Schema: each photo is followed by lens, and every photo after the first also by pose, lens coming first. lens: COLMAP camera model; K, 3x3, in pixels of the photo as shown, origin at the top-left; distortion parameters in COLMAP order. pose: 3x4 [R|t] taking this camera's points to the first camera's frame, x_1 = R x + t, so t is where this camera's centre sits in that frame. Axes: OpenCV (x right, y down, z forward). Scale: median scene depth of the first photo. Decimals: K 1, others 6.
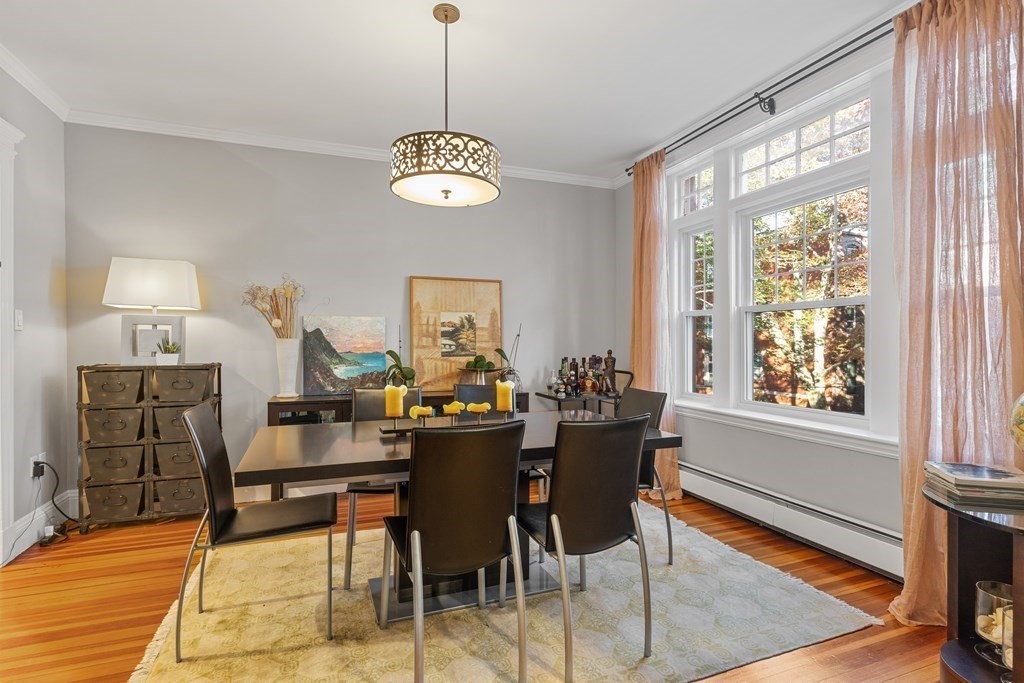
lens RADIAL K [[507.4, 0, 512.0], [0, 507.4, 341.5], [0, 0, 1]] dist [-0.001007, -0.000272]
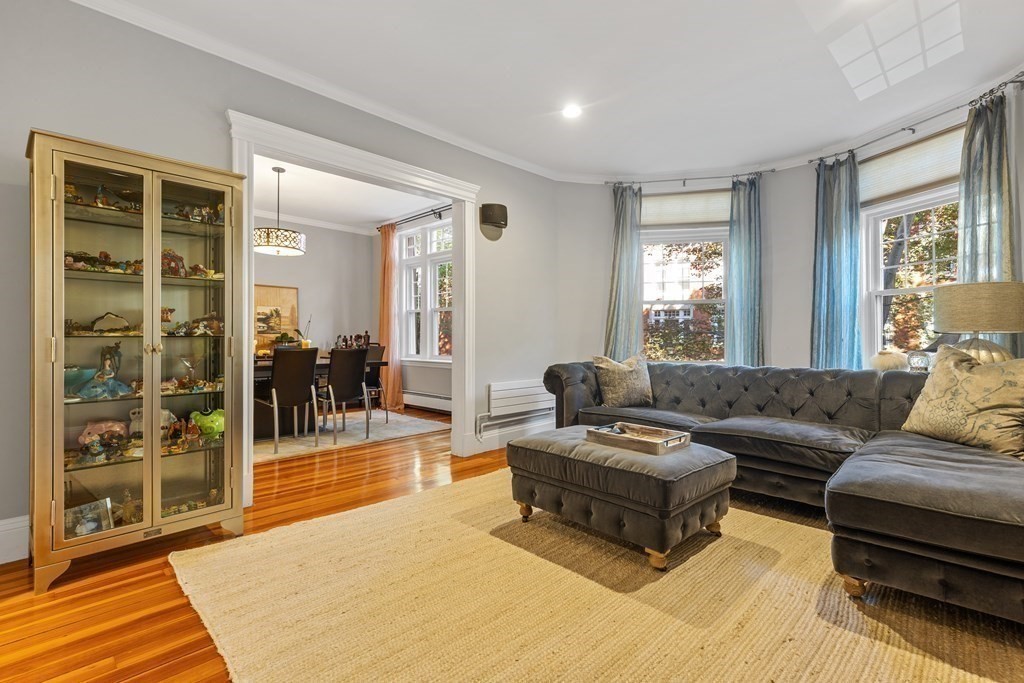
lens RADIAL K [[468.1, 0, 512.0], [0, 468.1, 341.5], [0, 0, 1]] dist [0.002700, -0.000056]
pose [[0.904219, 0.000264, 0.427070, -0.047129], [-0.002758, 0.999983, 0.005220, 0.047677], [-0.427061, -0.005898, 0.904204, -0.737332]]
